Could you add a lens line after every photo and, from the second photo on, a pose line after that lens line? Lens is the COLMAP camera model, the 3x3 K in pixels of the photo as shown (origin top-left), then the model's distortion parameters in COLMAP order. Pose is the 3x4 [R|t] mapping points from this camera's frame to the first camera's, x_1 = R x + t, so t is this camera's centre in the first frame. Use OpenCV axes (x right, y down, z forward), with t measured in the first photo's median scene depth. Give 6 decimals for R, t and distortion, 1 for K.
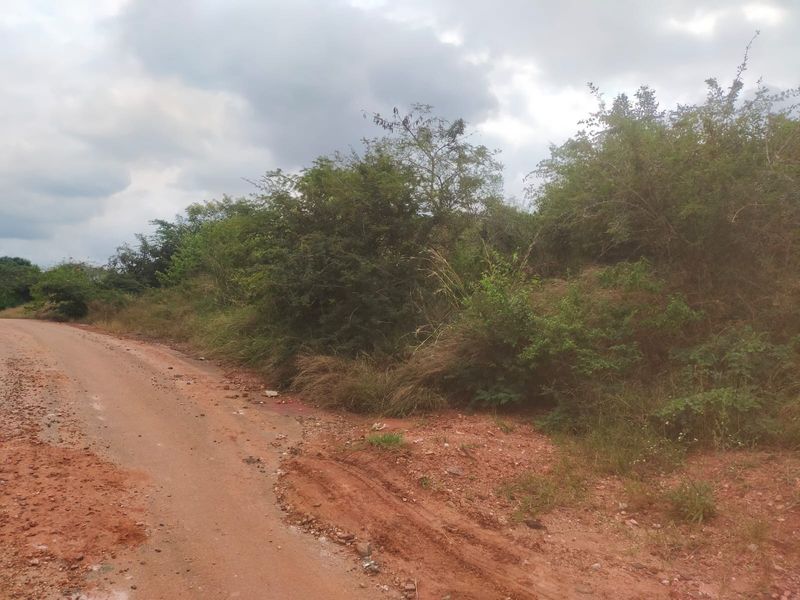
lens RADIAL K [[590.2, 0, 401.4], [0, 590.2, 301.5], [0, 0, 1]] dist [-0.009932, -0.014500]
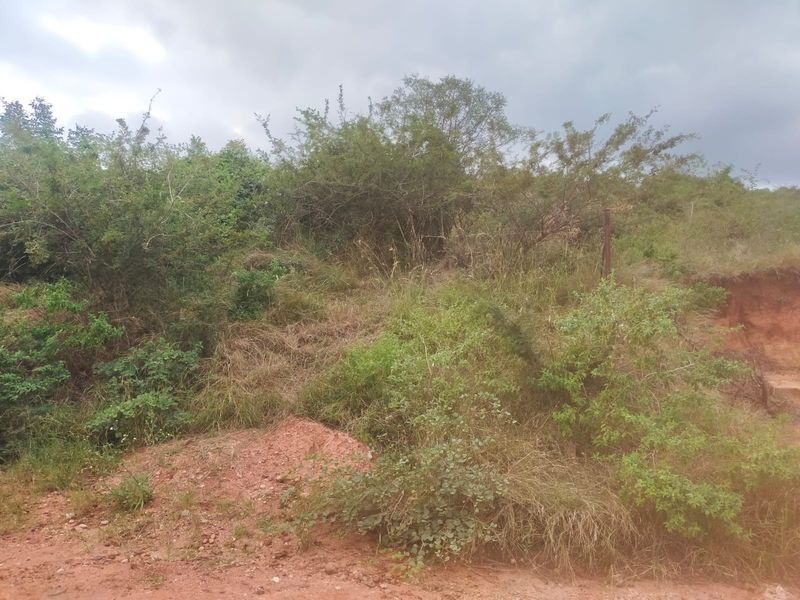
lens RADIAL K [[608.0, 0, 401.8], [0, 608.0, 309.1], [0, 0, 1]] dist [0.086818, -0.117901]
pose [[0.582324, -0.031591, 0.812343, -0.134994], [0.036478, 0.999254, 0.012710, -0.014537], [-0.812138, 0.022231, 0.583041, -0.117587]]
